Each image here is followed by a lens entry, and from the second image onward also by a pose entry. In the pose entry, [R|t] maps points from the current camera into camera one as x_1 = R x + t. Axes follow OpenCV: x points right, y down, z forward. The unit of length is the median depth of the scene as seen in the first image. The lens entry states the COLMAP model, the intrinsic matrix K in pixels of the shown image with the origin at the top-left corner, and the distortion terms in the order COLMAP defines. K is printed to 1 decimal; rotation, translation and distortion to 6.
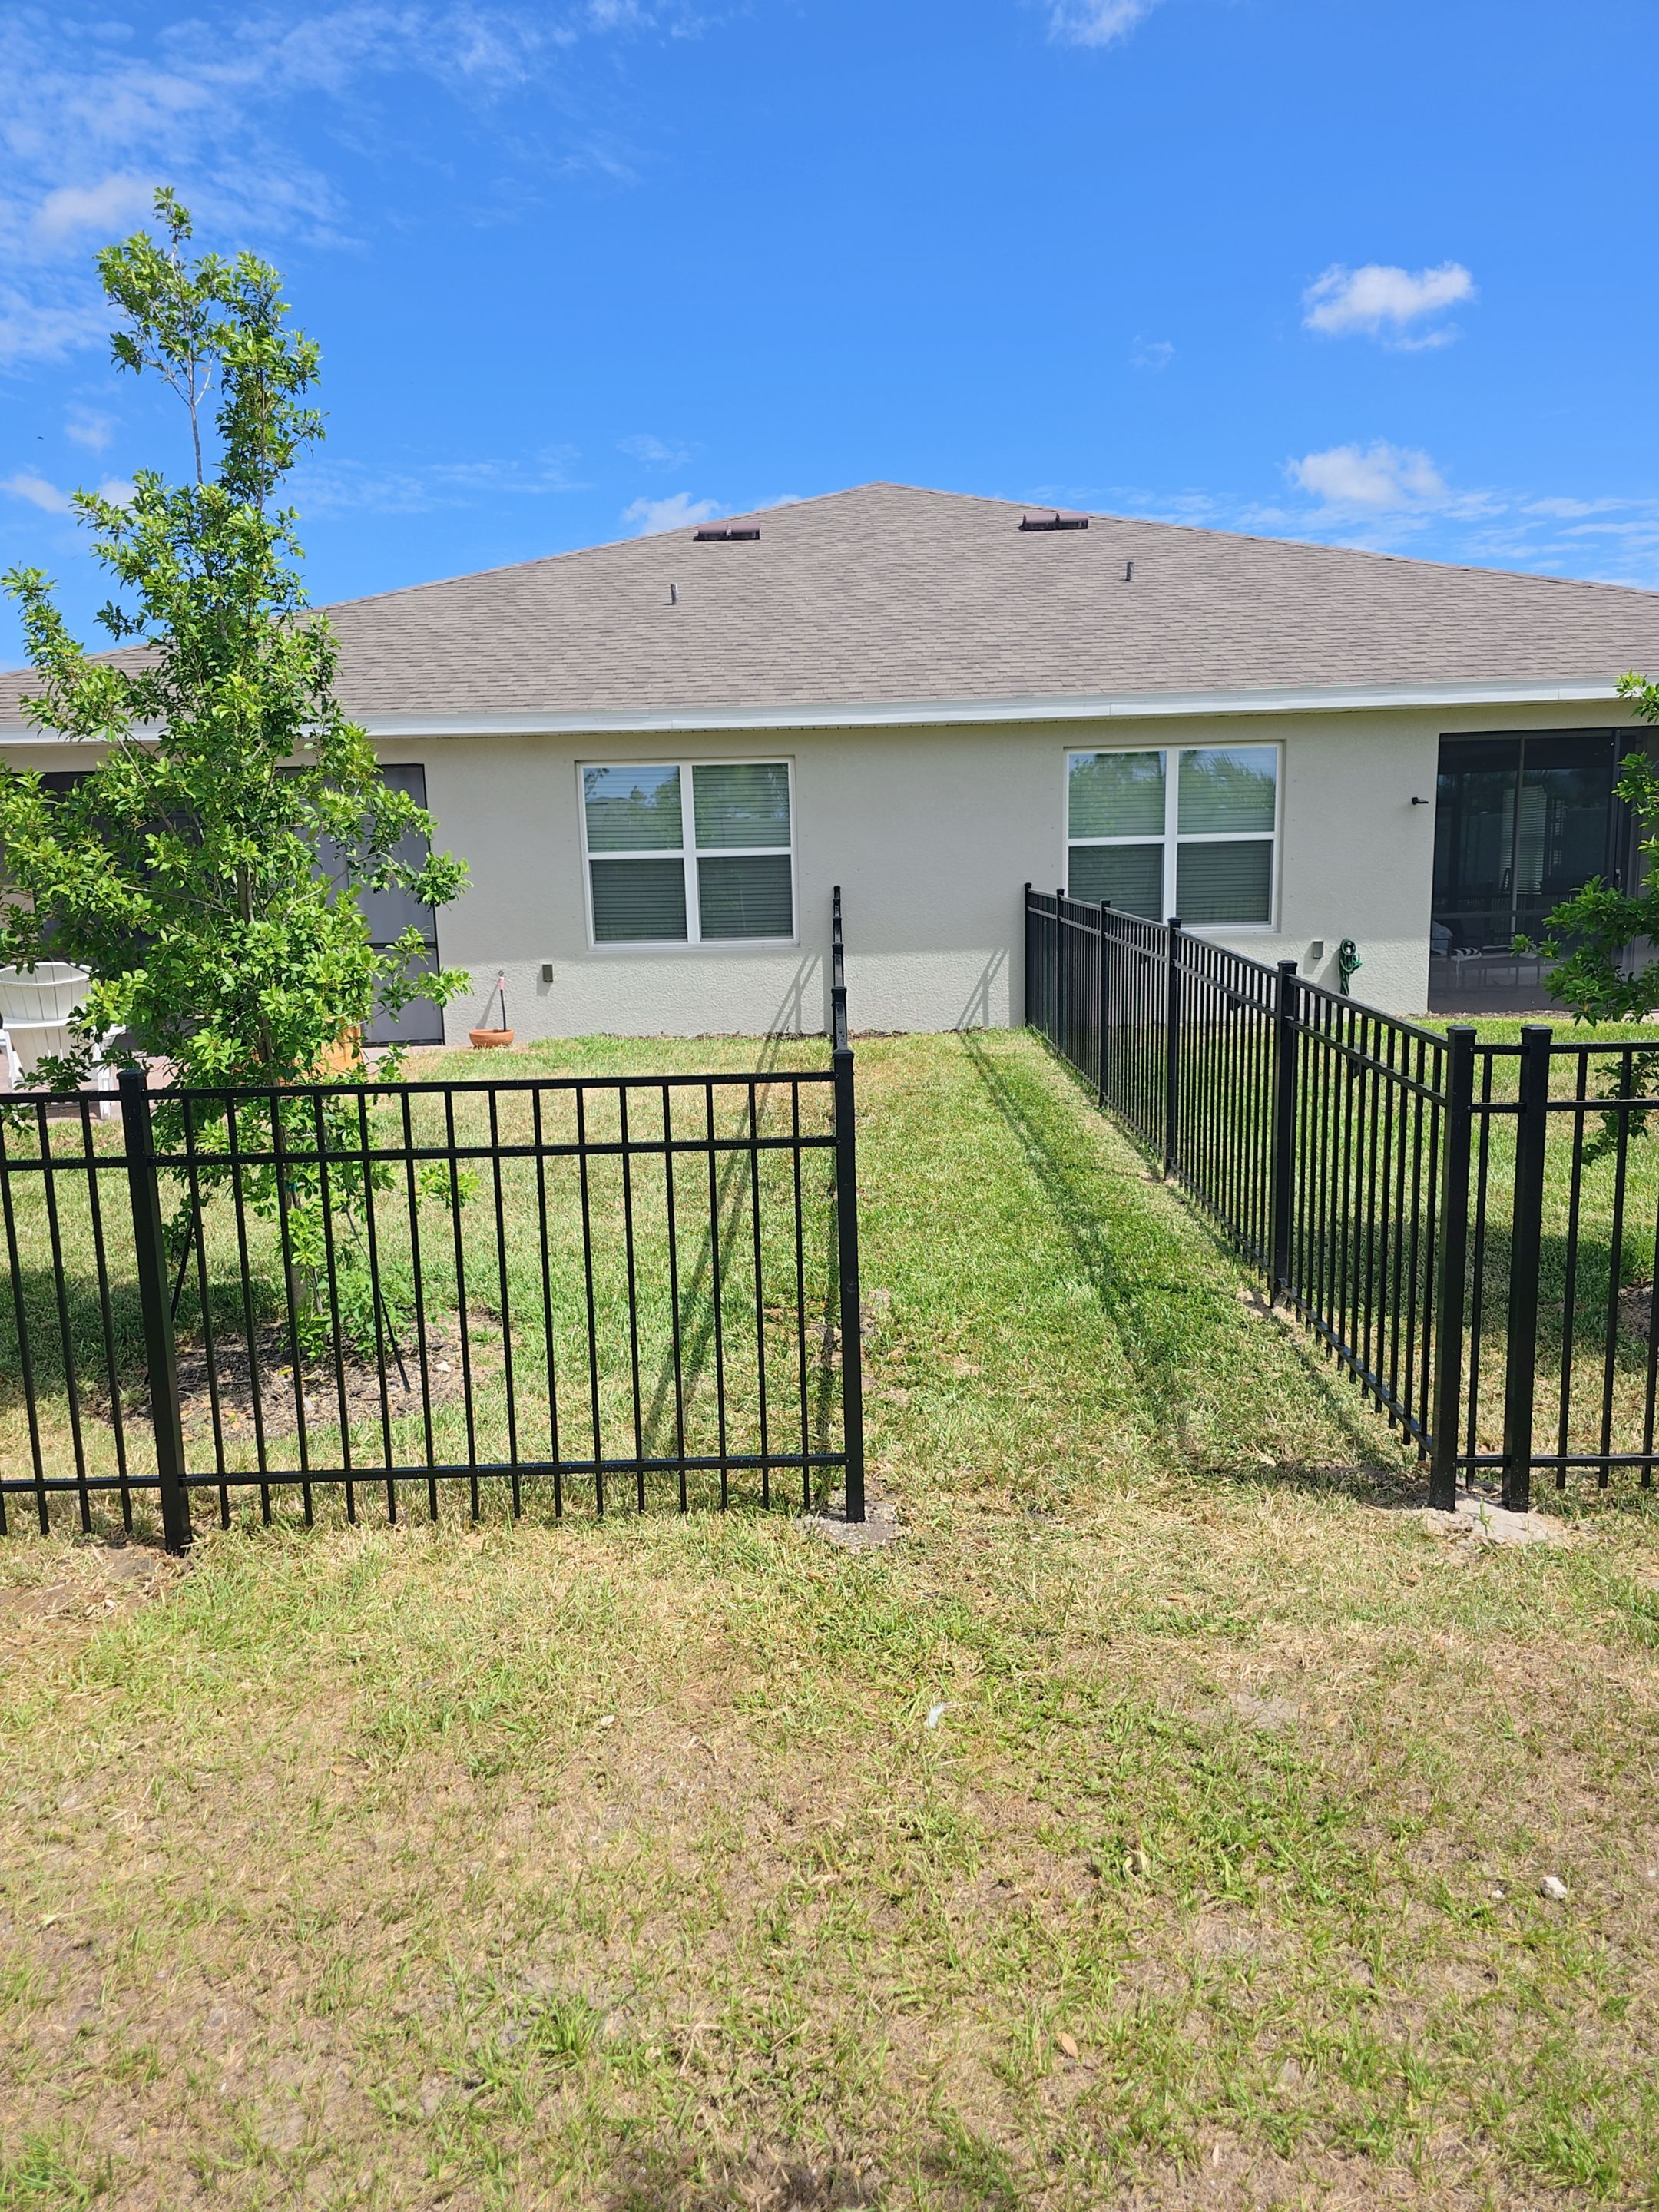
lens RADIAL K [[1463.1, 0, 766.6], [0, 1463.1, 1115.9], [0, 0, 1]] dist [0.049151, -0.045265]
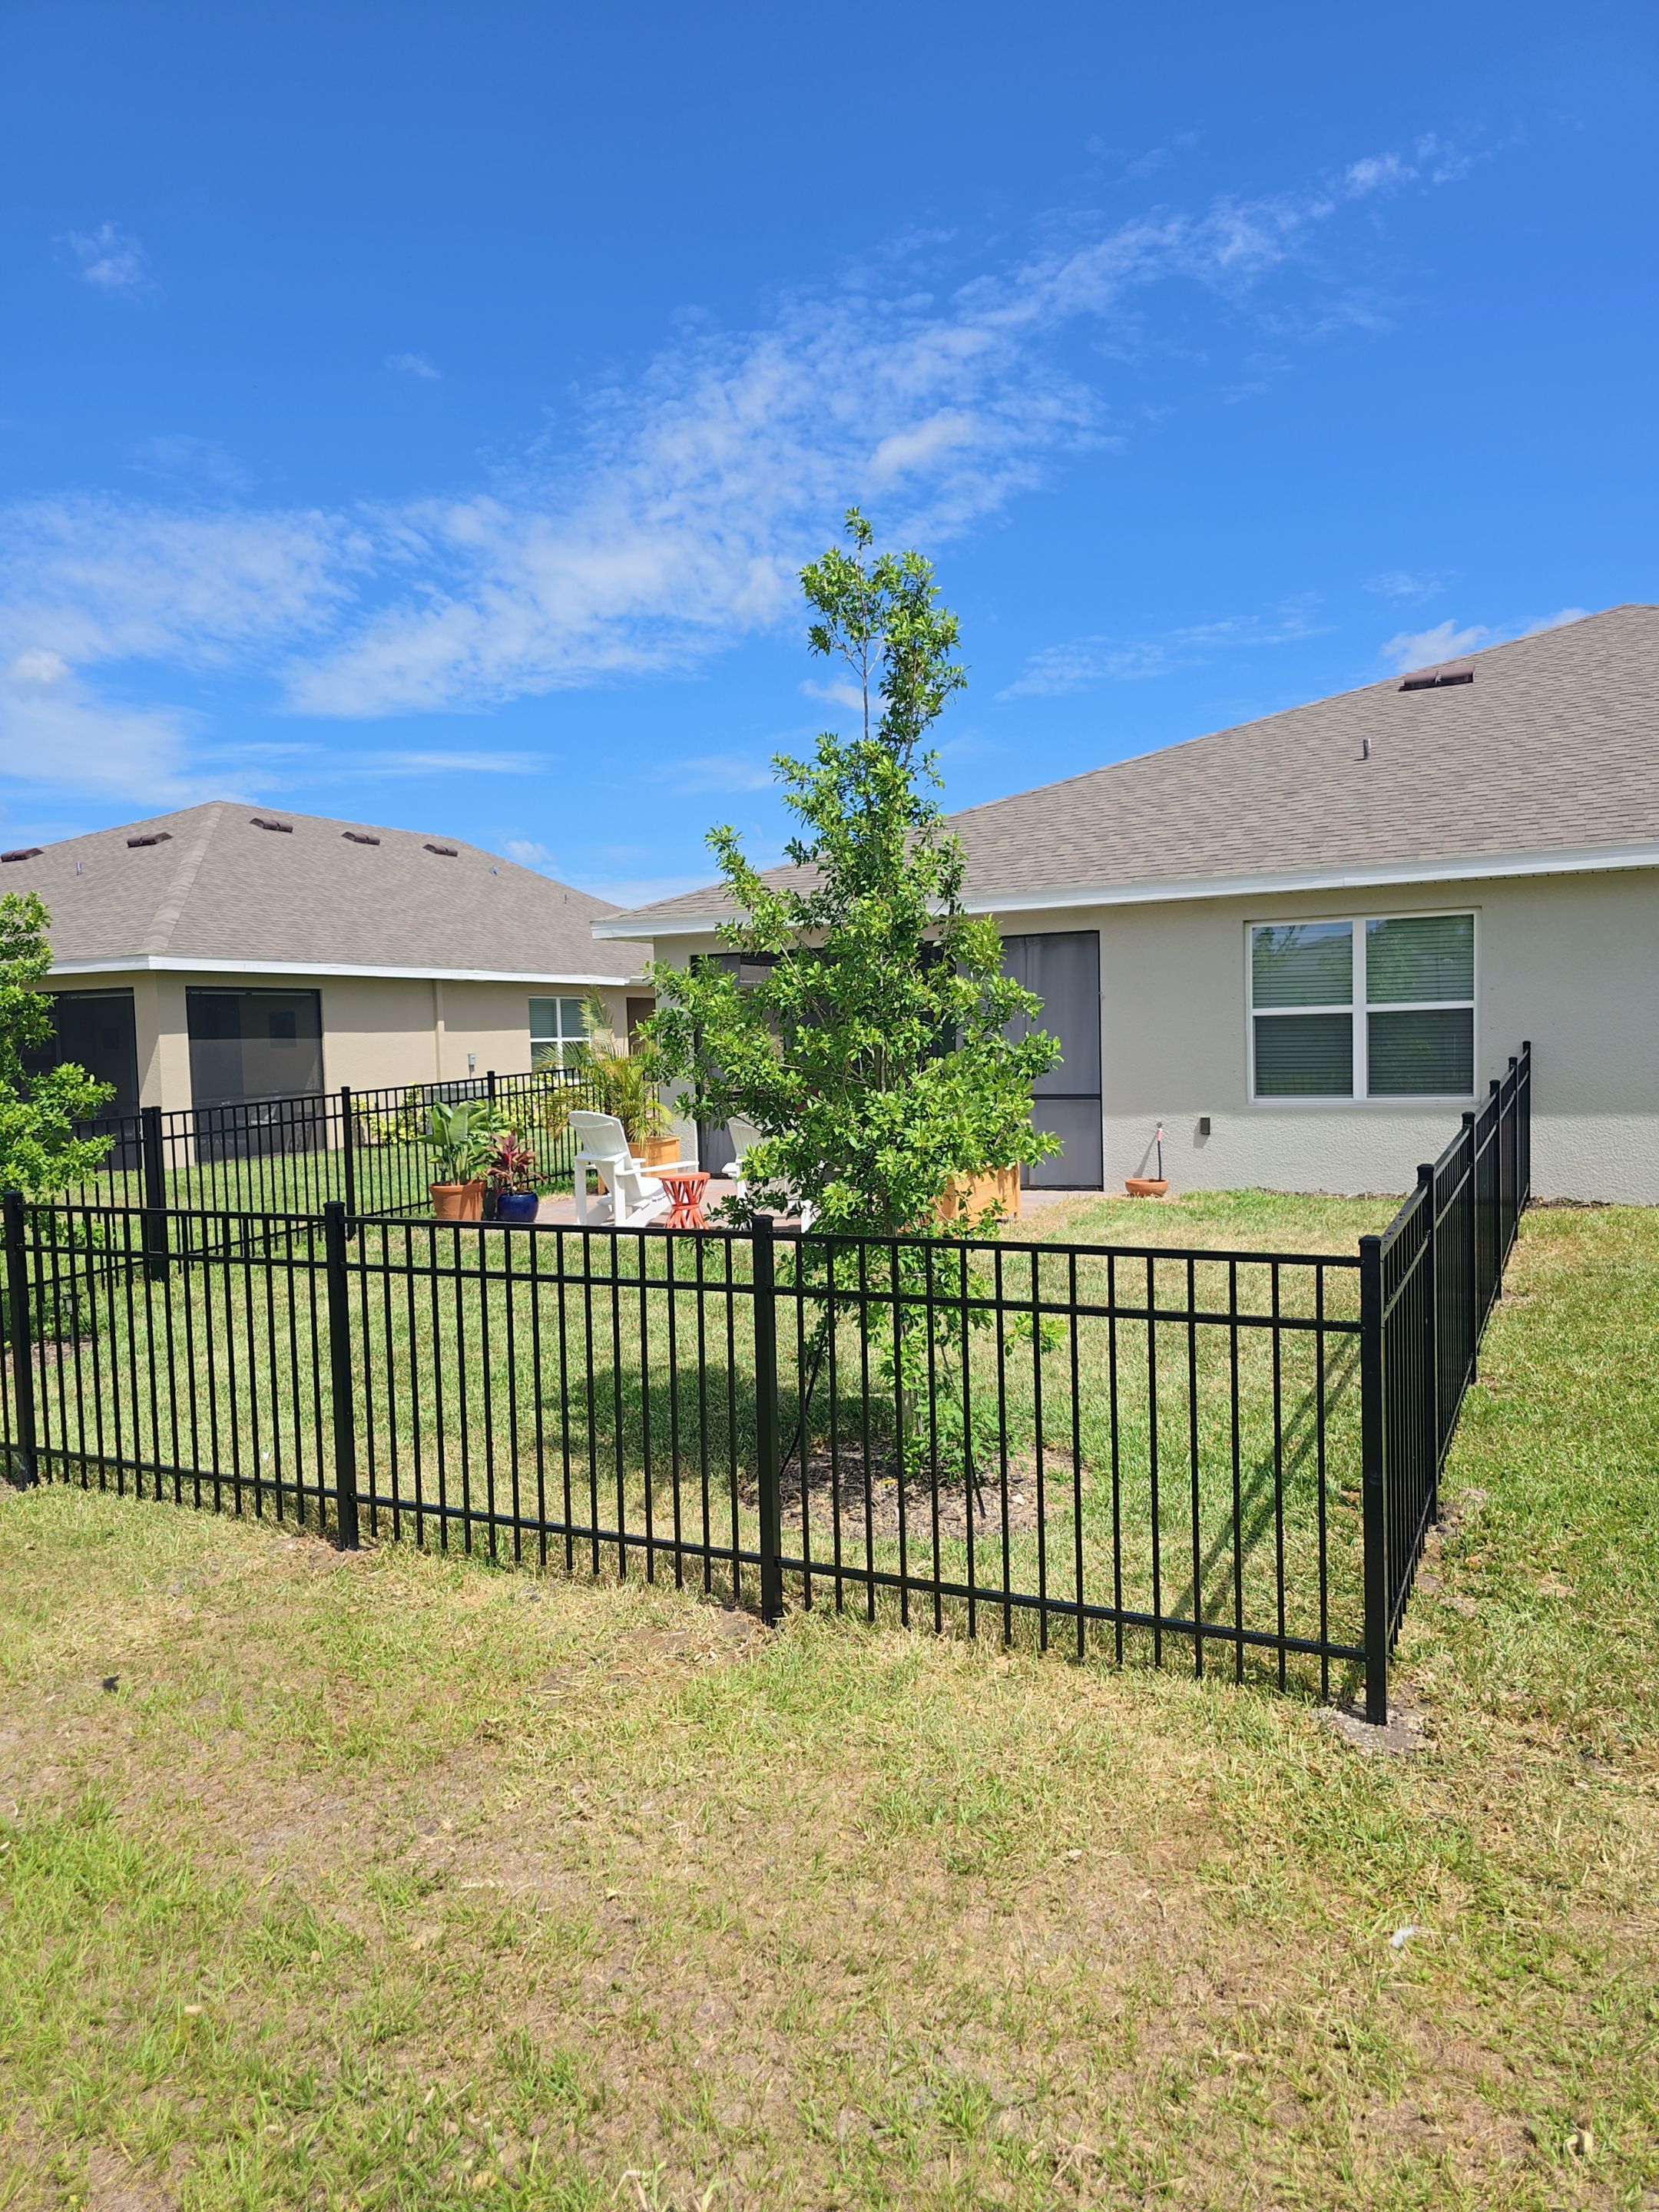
lens RADIAL K [[1498.5, 0, 829.0], [0, 1498.5, 1101.3], [0, 0, 1]] dist [0.077008, -0.066620]
pose [[0.890271, 0.024417, -0.454776, 0.174129], [-0.066859, 0.994750, -0.077476, -0.030051], [0.450496, 0.099381, 0.887230, -0.095989]]
